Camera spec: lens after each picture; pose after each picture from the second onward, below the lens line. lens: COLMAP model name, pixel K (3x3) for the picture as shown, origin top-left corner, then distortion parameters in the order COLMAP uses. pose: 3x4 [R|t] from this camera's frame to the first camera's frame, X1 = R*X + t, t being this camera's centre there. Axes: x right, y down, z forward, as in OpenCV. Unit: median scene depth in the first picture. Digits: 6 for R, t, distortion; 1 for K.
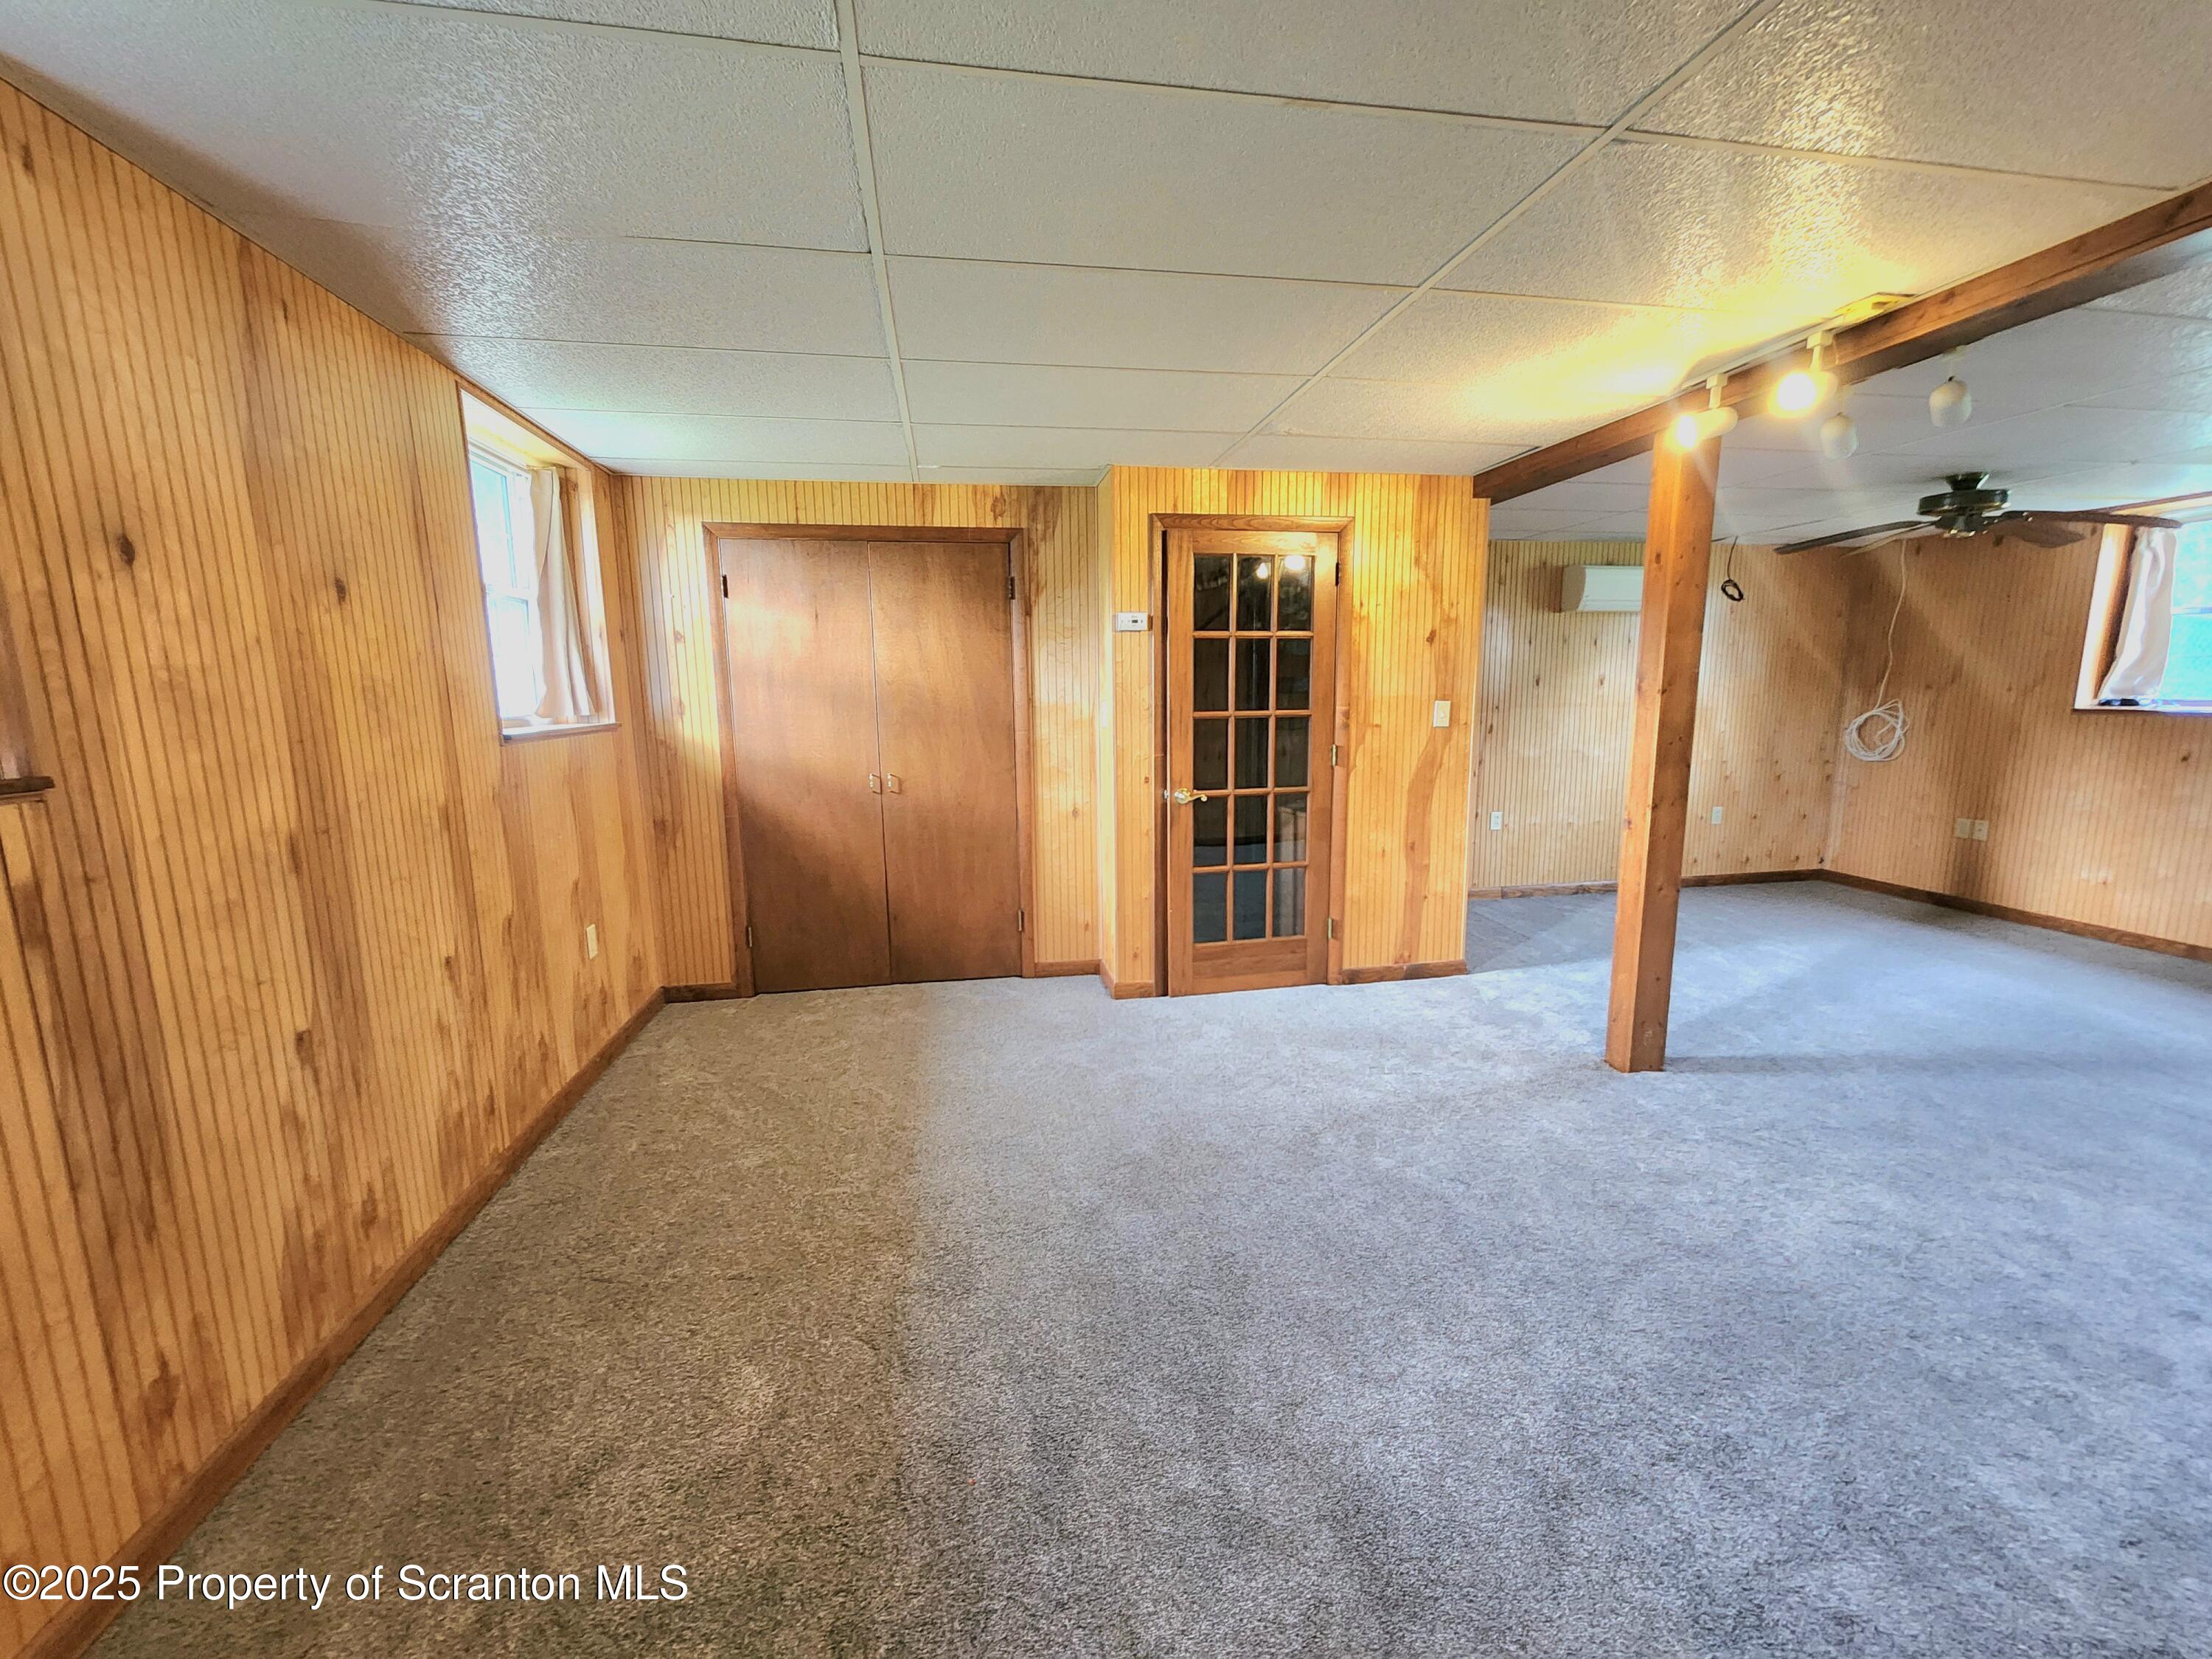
lens RADIAL K [[913.8, 0, 1107.1], [0, 913.8, 824.9], [0, 0, 1]] dist [-0.001149, 0.000945]
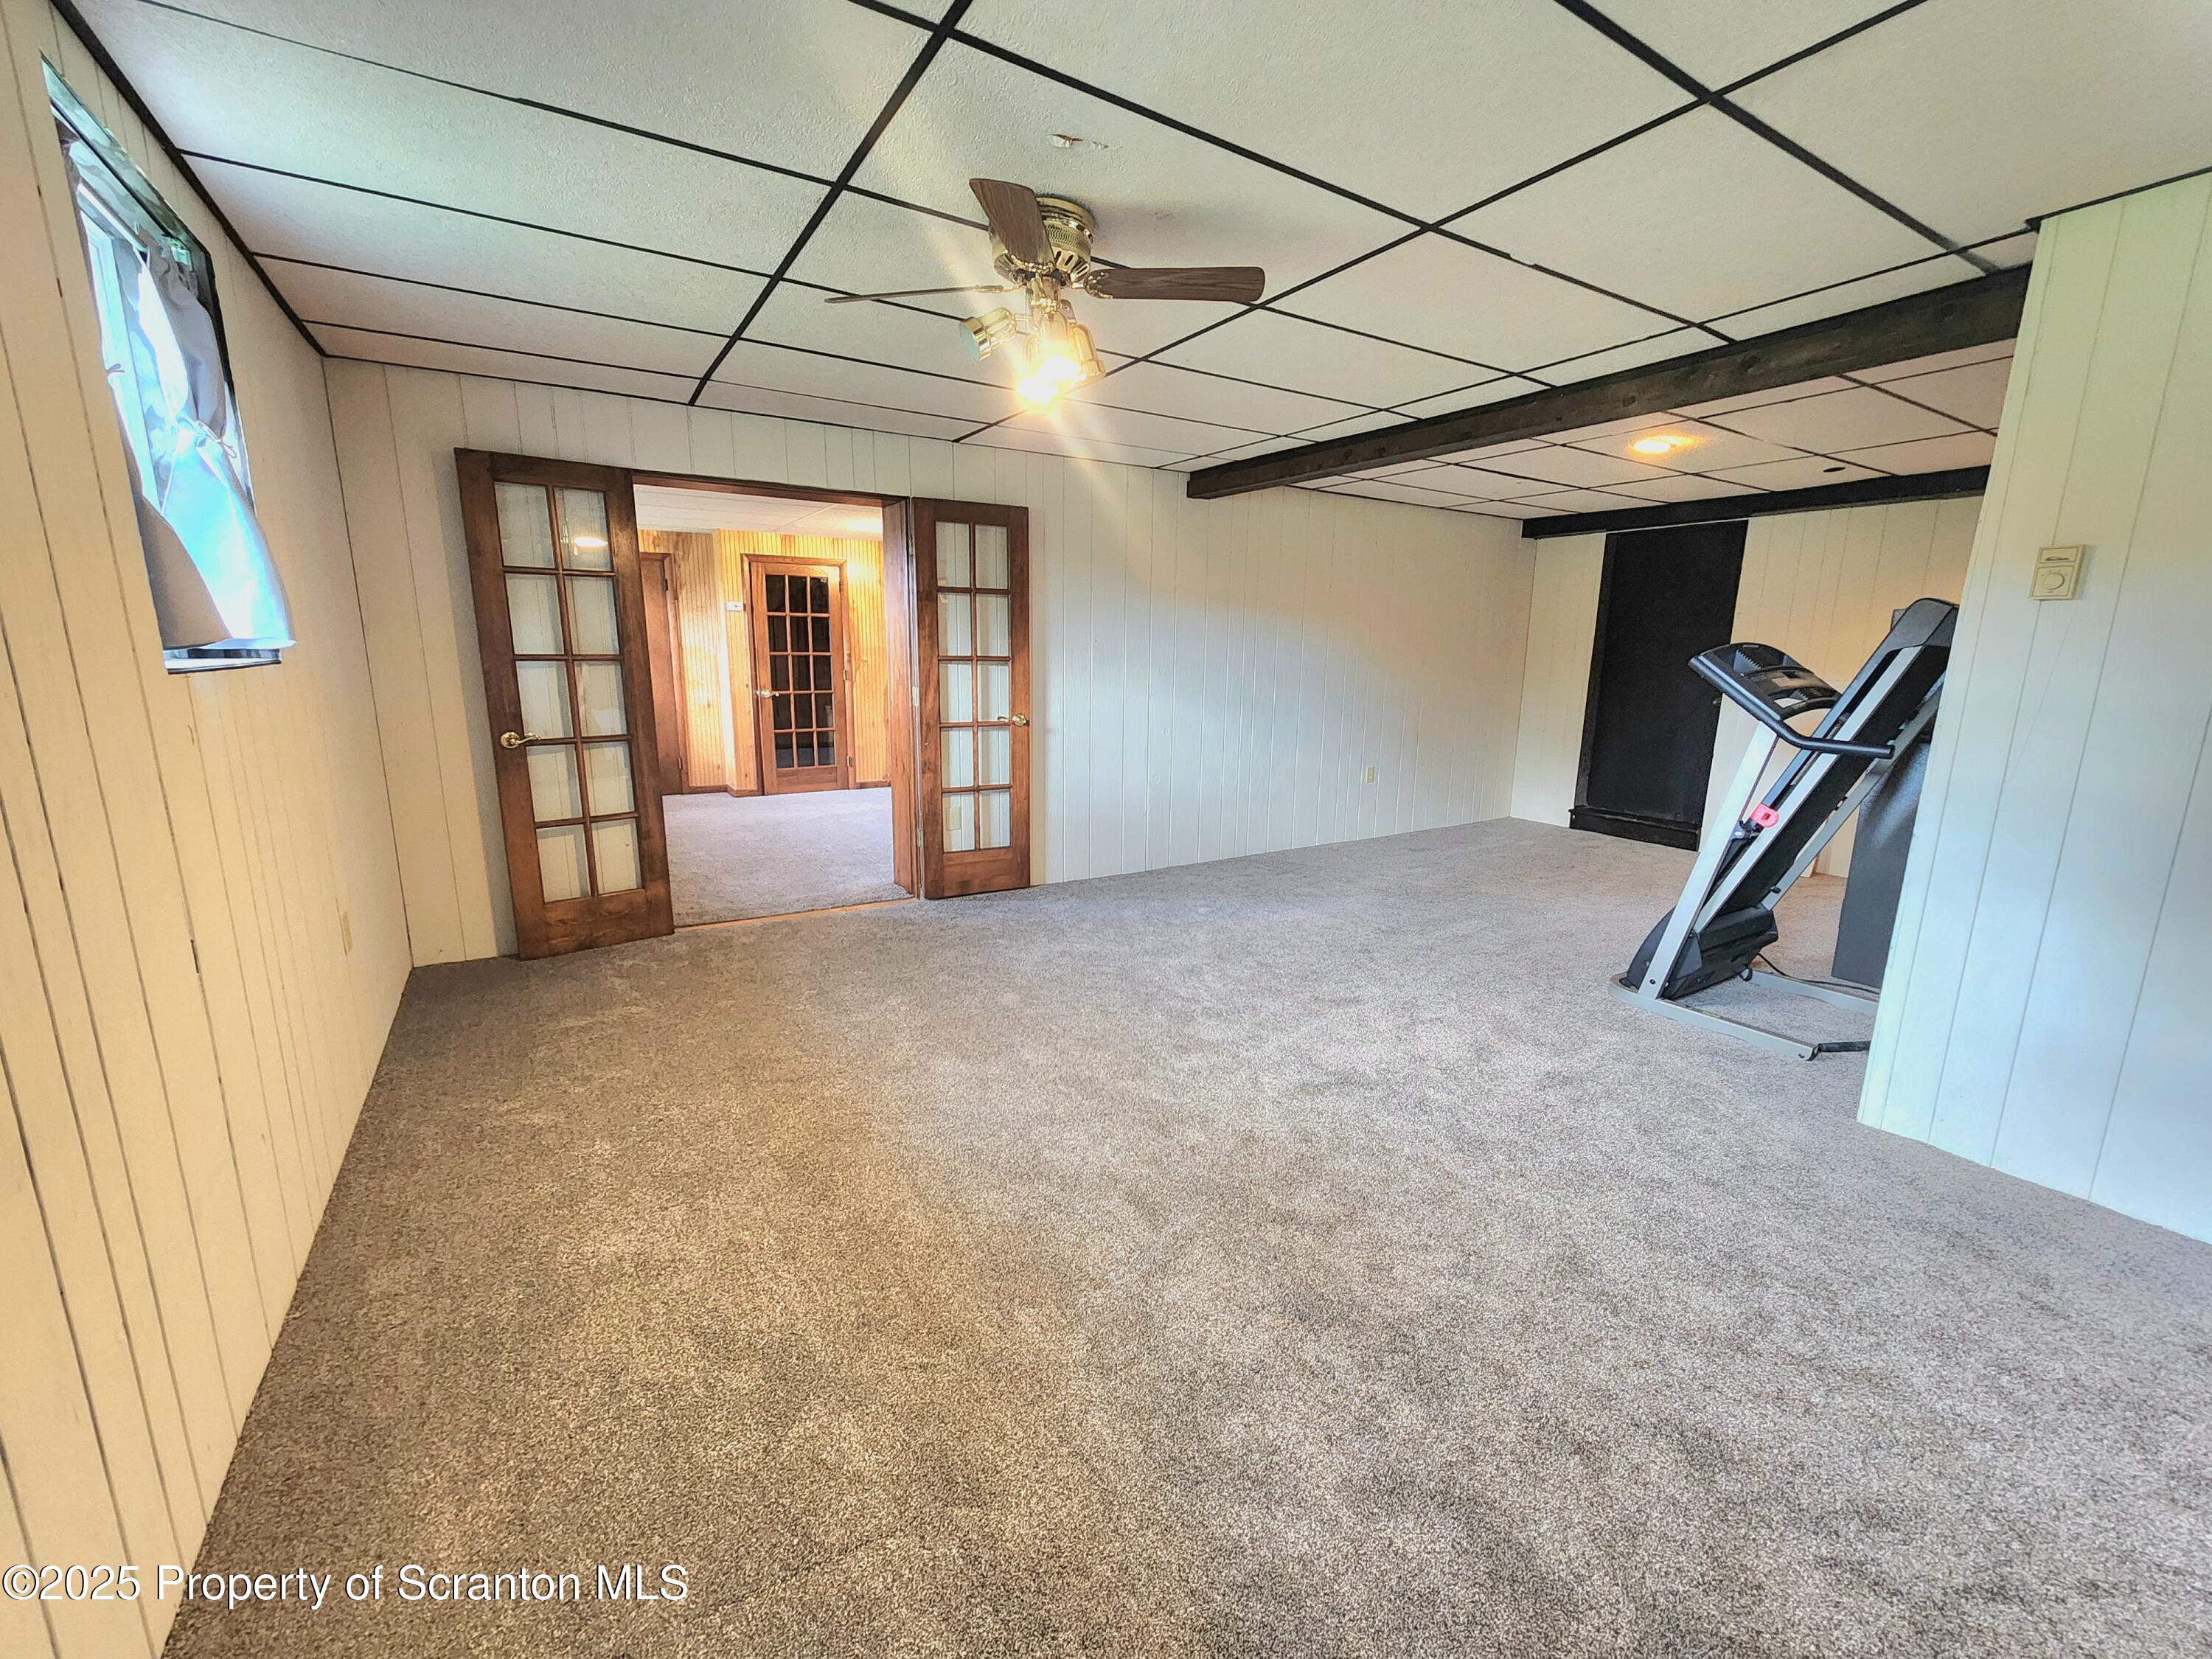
lens RADIAL K [[913.8, 0, 1094.1], [0, 913.8, 828.8], [0, 0, 1]] dist [-0.001149, 0.000945]
pose [[0.922840, -0.053749, 0.381414, -0.035611], [0.037947, 0.998086, 0.048838, 0.194096], [-0.383309, -0.030596, 0.923113, -1.146289]]
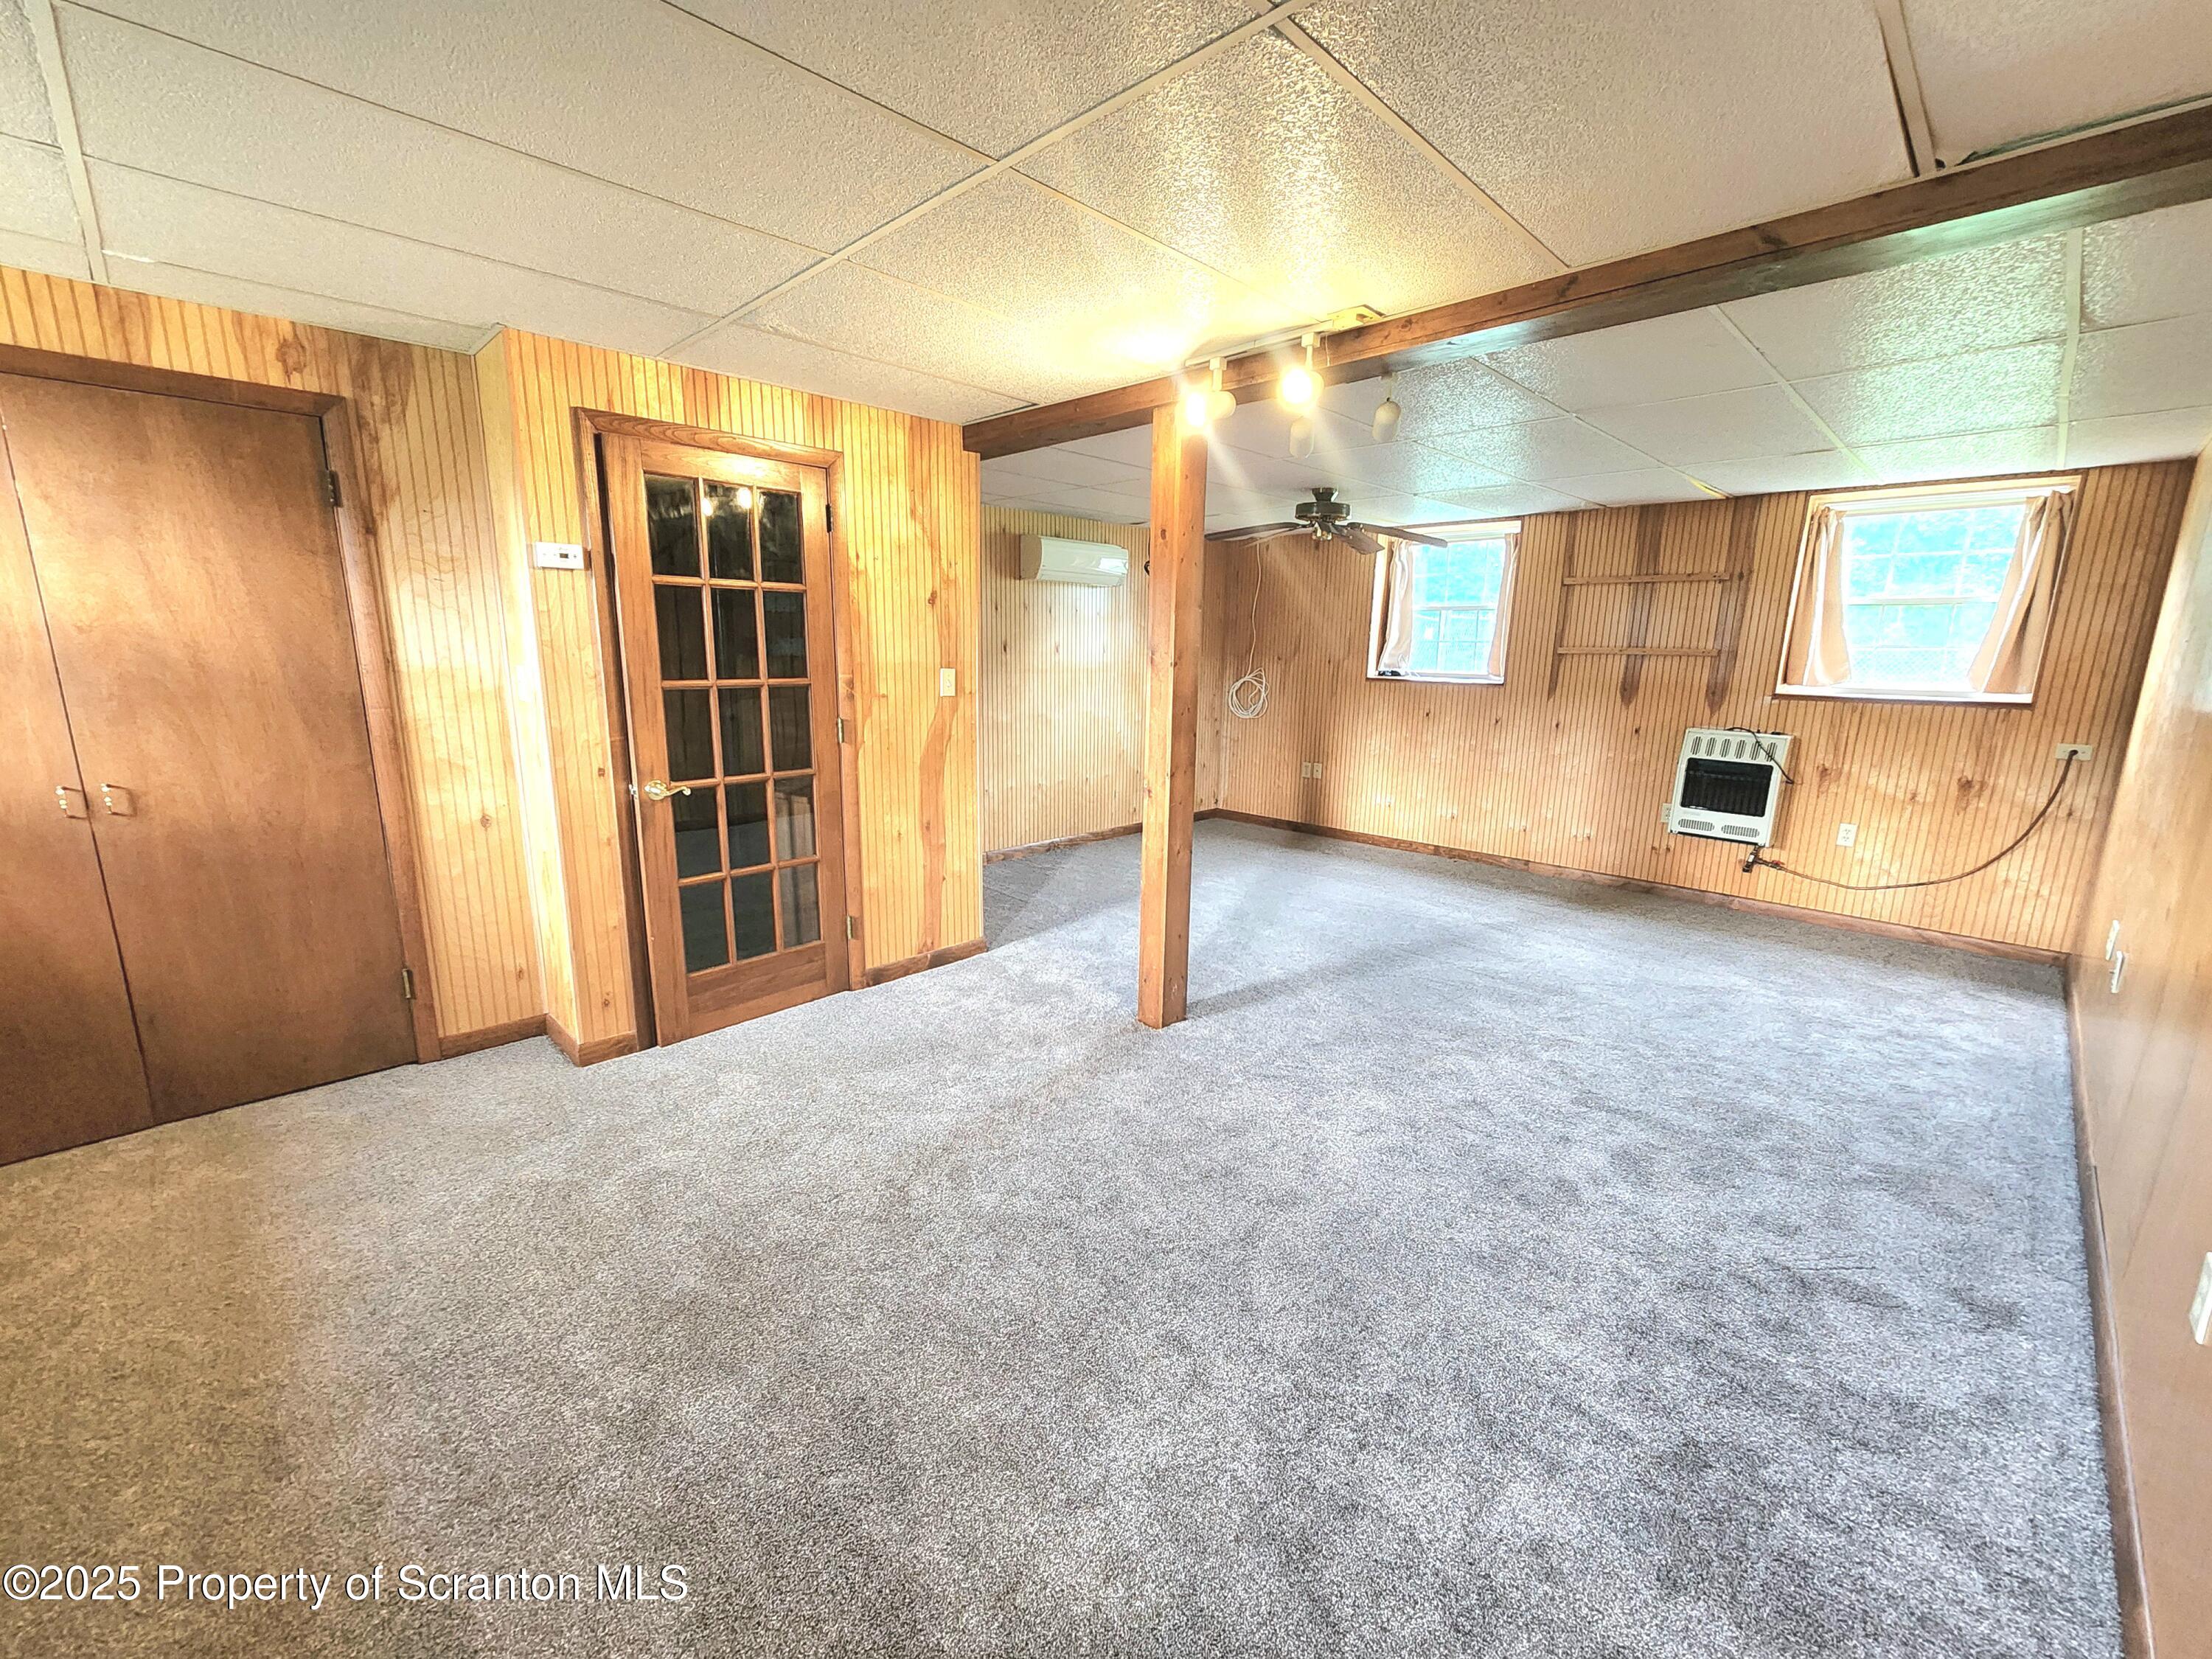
lens RADIAL K [[913.8, 0, 1106.9], [0, 913.8, 833.6], [0, 0, 1]] dist [-0.001149, 0.000945]
pose [[0.816211, -0.093699, 0.570105, -0.049764], [0.062501, 0.995290, 0.074099, -0.028167], [-0.574363, -0.024848, 0.818223, 0.144288]]
